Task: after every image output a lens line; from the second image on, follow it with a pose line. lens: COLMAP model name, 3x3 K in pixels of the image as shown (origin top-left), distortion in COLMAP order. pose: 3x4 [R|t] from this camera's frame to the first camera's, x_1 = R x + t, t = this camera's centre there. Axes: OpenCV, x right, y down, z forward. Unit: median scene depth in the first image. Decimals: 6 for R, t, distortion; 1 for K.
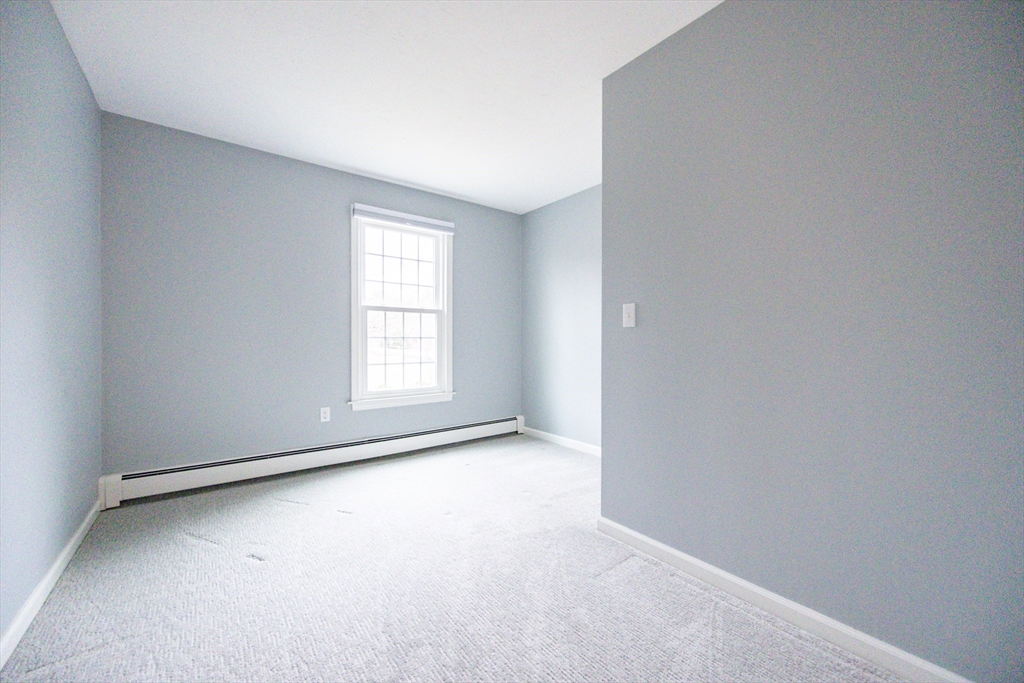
lens RADIAL K [[393.2, 0, 519.1], [0, 393.2, 341.3], [0, 0, 1]] dist [-0.007025, 0.000068]
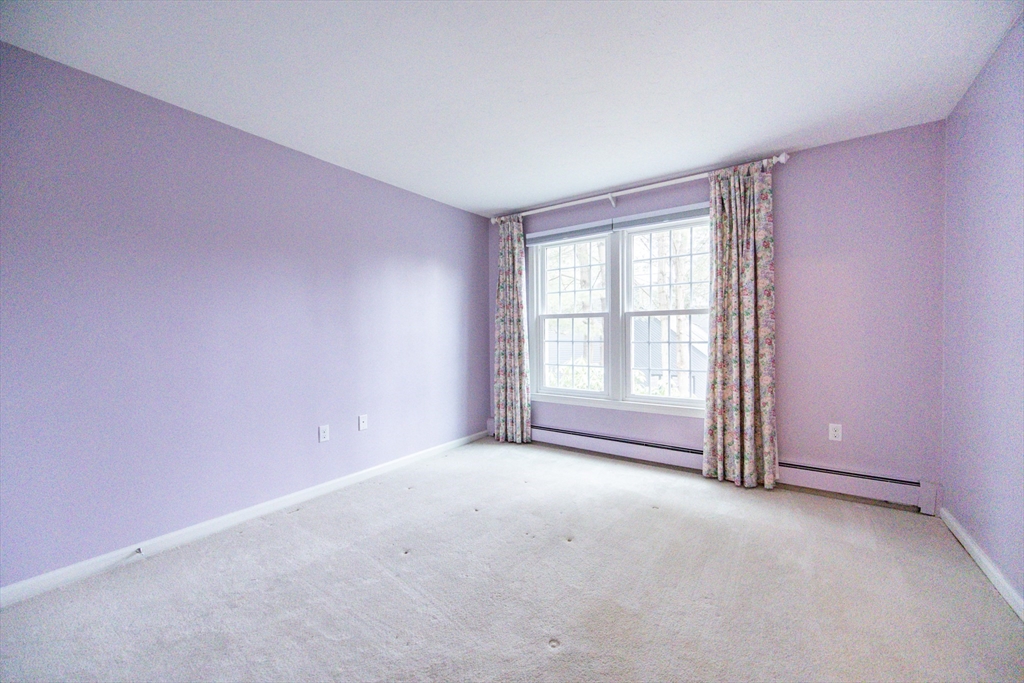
lens RADIAL K [[393.2, 0, 519.1], [0, 393.2, 341.3], [0, 0, 1]] dist [-0.007025, 0.000068]
pose [[0.287773, 0.000376, -0.957699, 0.662556], [-0.012996, 0.999909, -0.003513, -0.003781], [0.957610, 0.013457, 0.287752, 0.517725]]
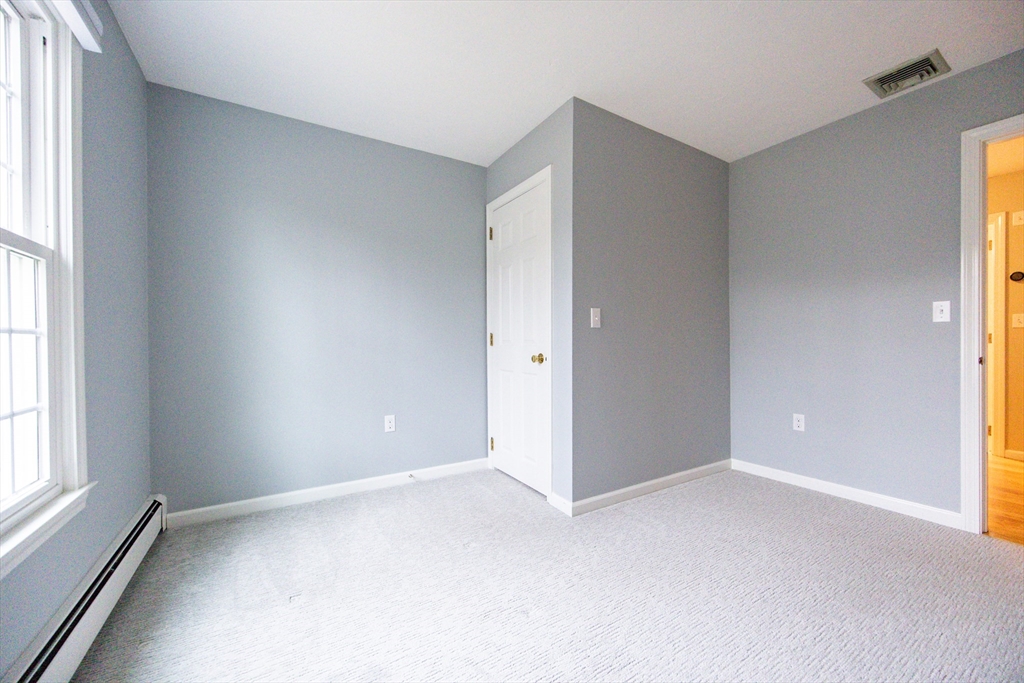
lens RADIAL K [[393.2, 0, 519.1], [0, 393.2, 341.3], [0, 0, 1]] dist [-0.007025, 0.000068]
pose [[0.117241, -0.006974, 0.993079, -0.490569], [0.009781, 0.999935, 0.005868, -0.001132], [-0.993055, 0.009026, 0.117301, 0.575154]]
